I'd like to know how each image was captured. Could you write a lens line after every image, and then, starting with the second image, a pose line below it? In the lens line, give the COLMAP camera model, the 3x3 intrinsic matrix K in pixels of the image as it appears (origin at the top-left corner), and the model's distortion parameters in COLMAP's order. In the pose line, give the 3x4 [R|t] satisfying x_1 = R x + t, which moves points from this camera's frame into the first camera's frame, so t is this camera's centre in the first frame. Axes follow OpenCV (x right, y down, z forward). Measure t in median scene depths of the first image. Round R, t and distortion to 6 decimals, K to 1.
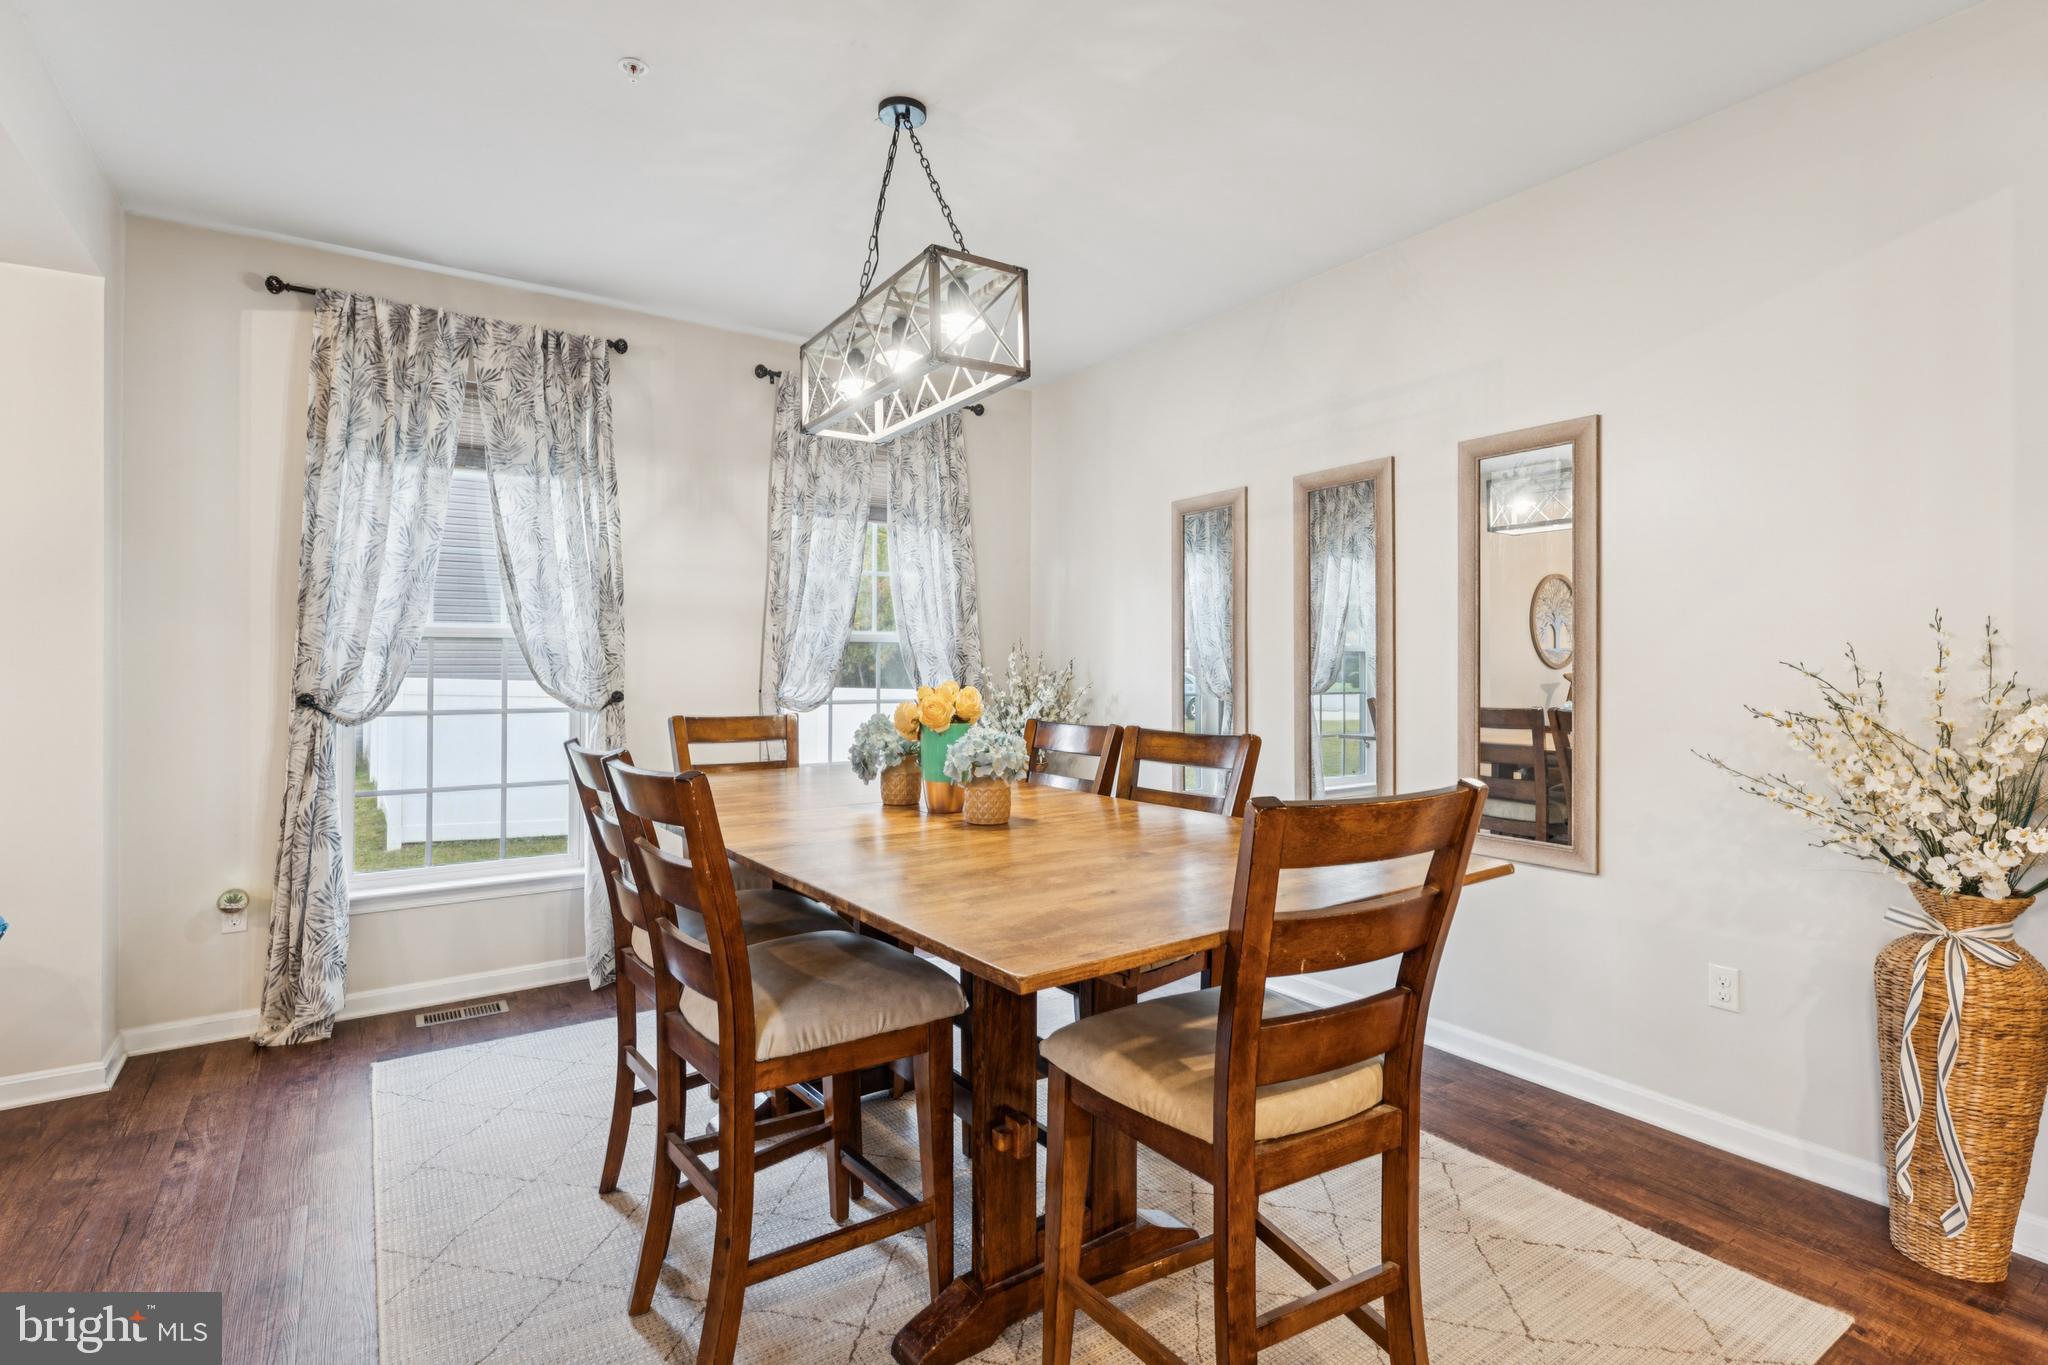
lens RADIAL K [[966.3, 0, 1023.8], [0, 966.3, 667.6], [0, 0, 1]] dist [-0.000333, -0.000291]
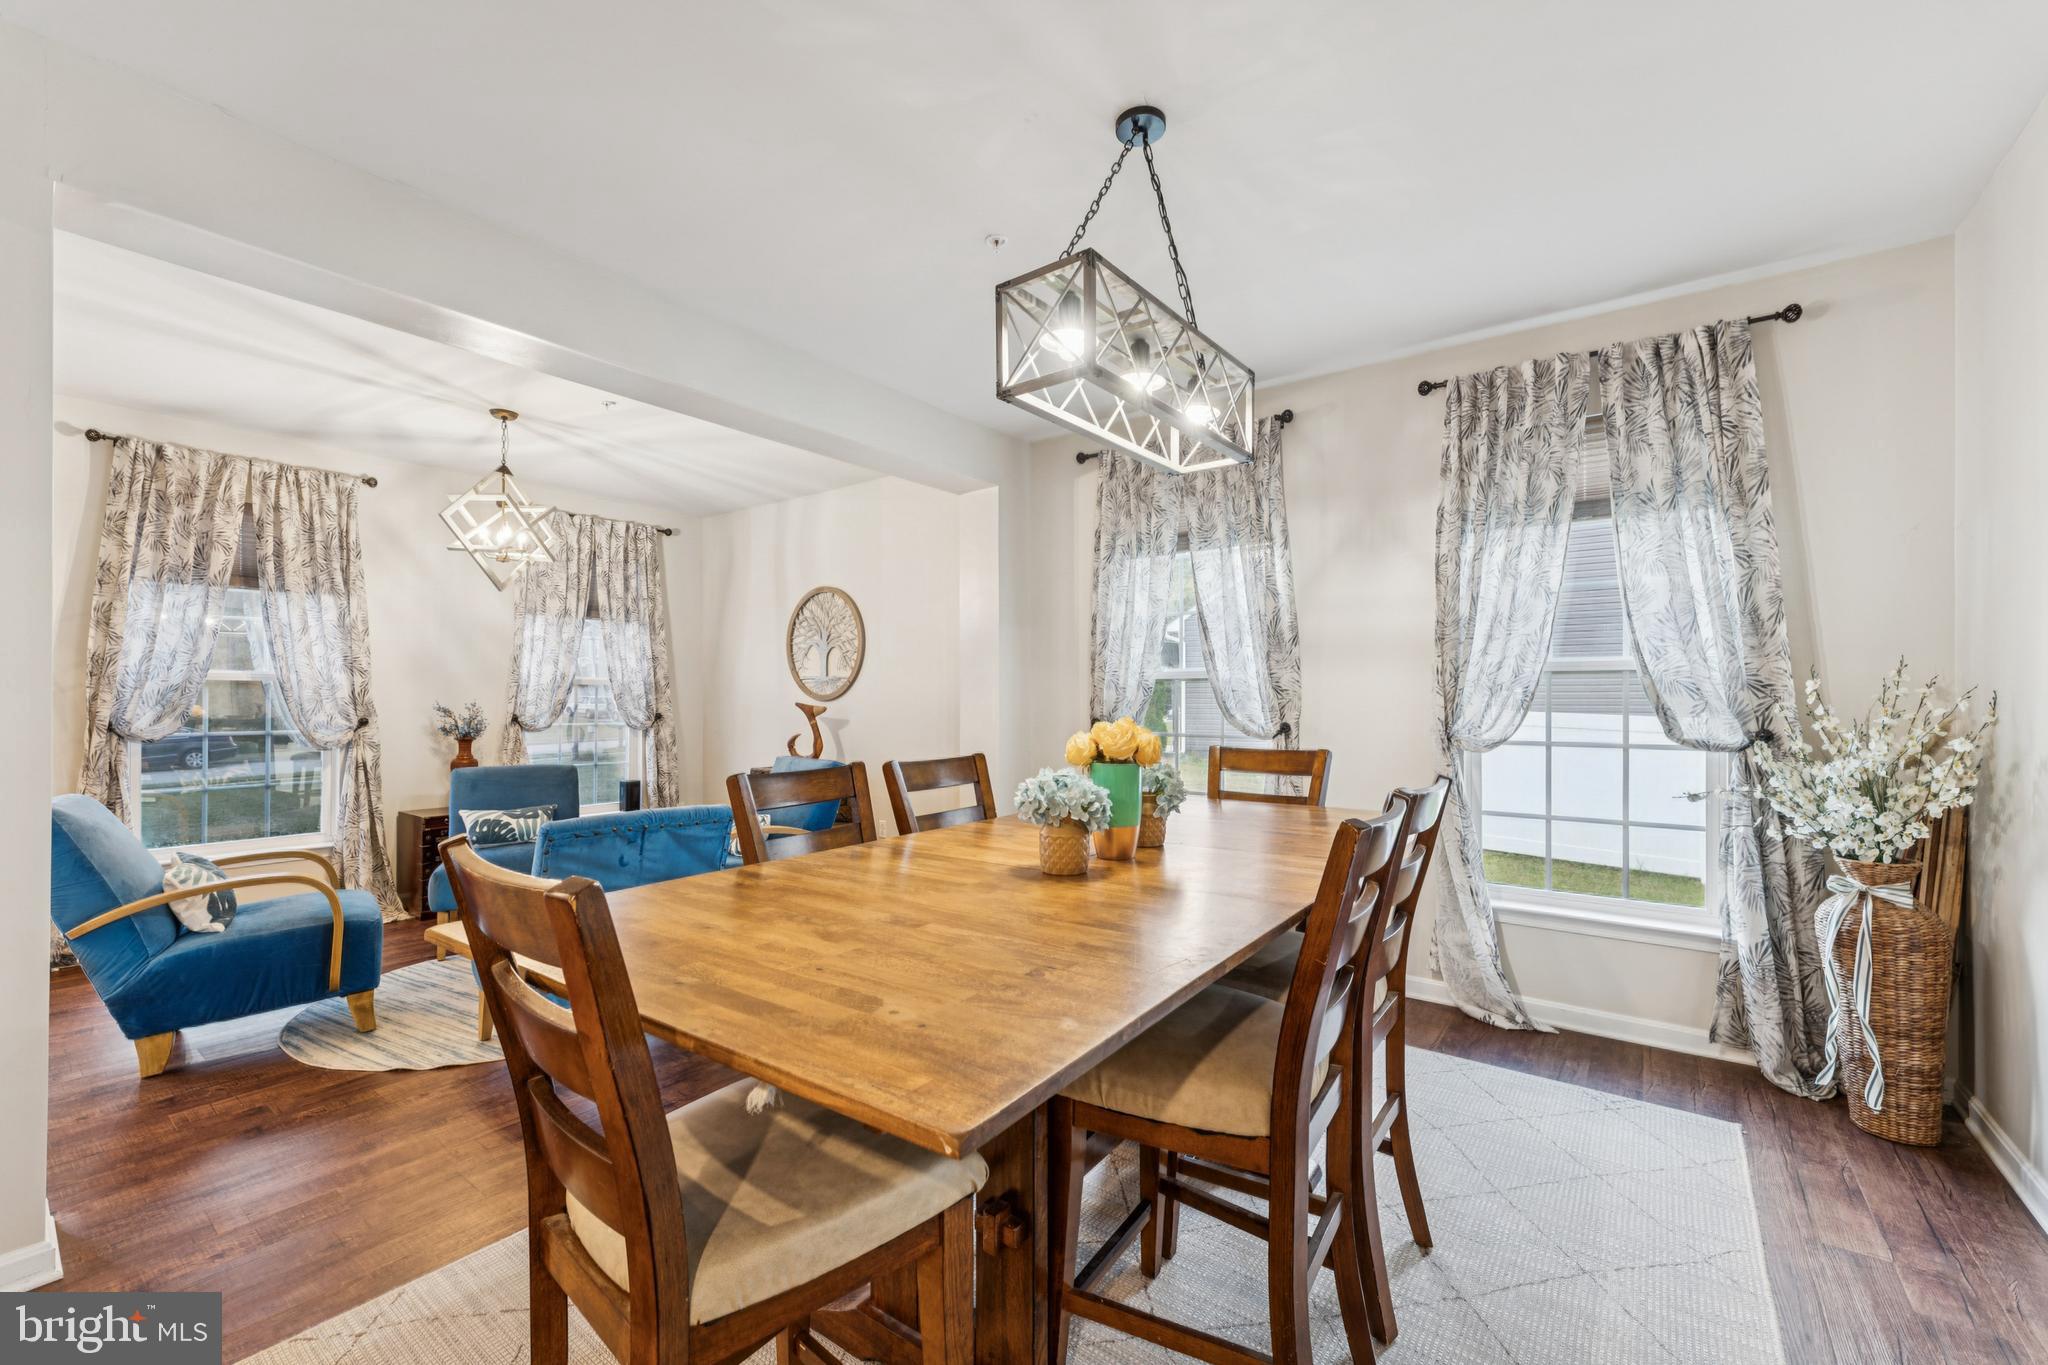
lens RADIAL K [[827.2, 0, 1017.5], [0, 827.2, 692.1], [0, 0, 1]] dist [0.008543, -0.000238]
pose [[0.325863, -0.008568, -0.945378, 0.366278], [-0.004808, 0.999931, -0.010720, 0.000441], [0.945405, 0.008038, 0.325799, 0.366487]]
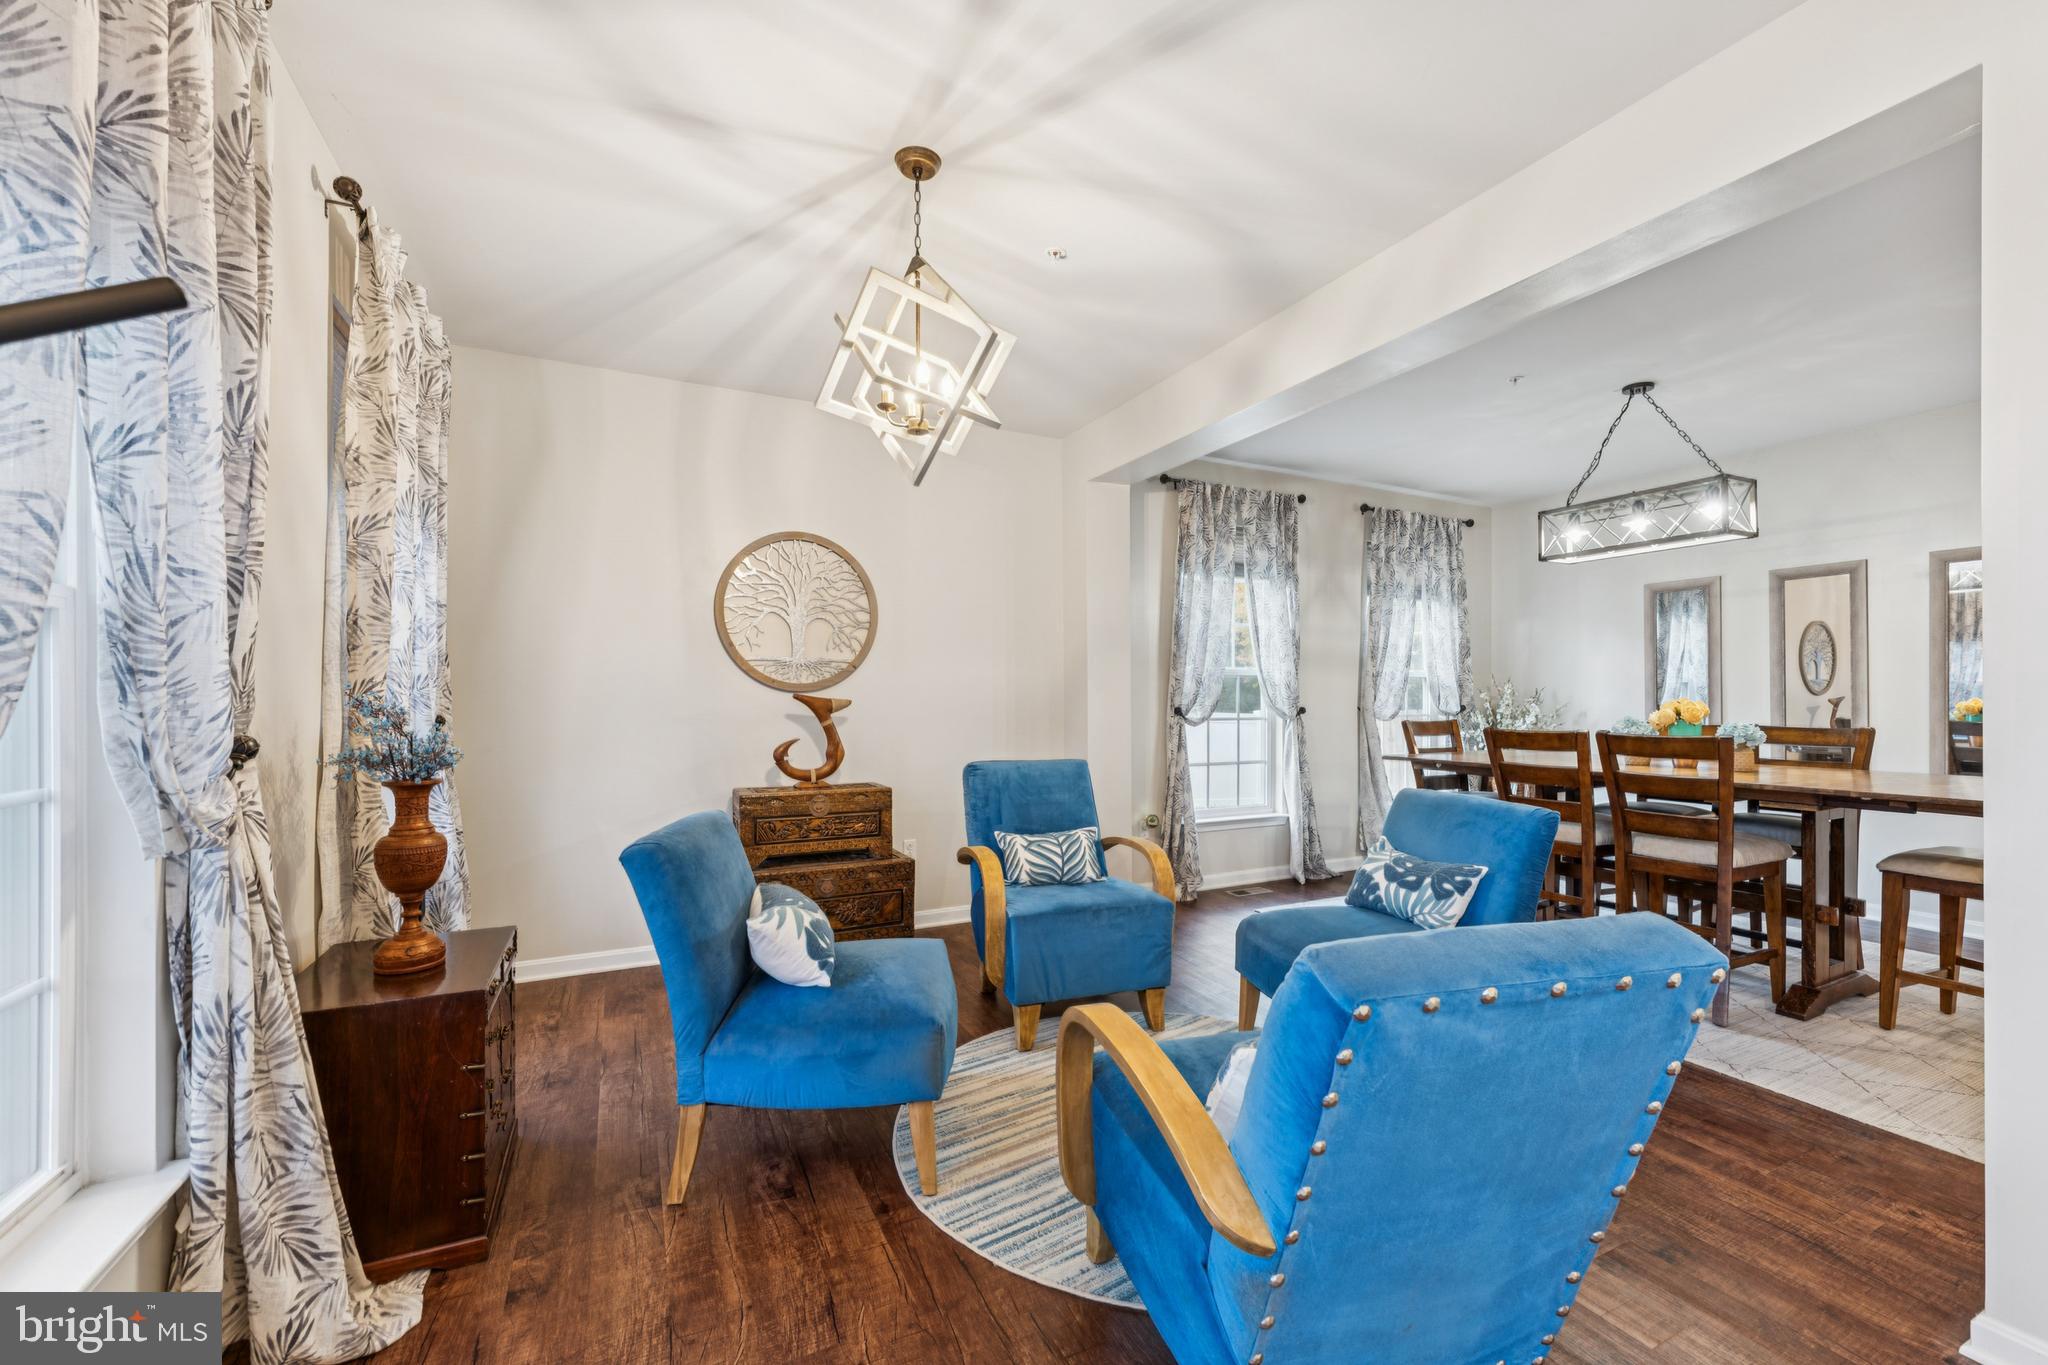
lens RADIAL K [[827.2, 0, 1018.6], [0, 827.2, 697.2], [0, 0, 1]] dist [0.008543, -0.000238]
pose [[0.991093, -0.001334, -0.133165, -0.666103], [0.001167, 0.999998, -0.001329, 0.008478], [0.133166, 0.001162, 0.991093, -0.444516]]
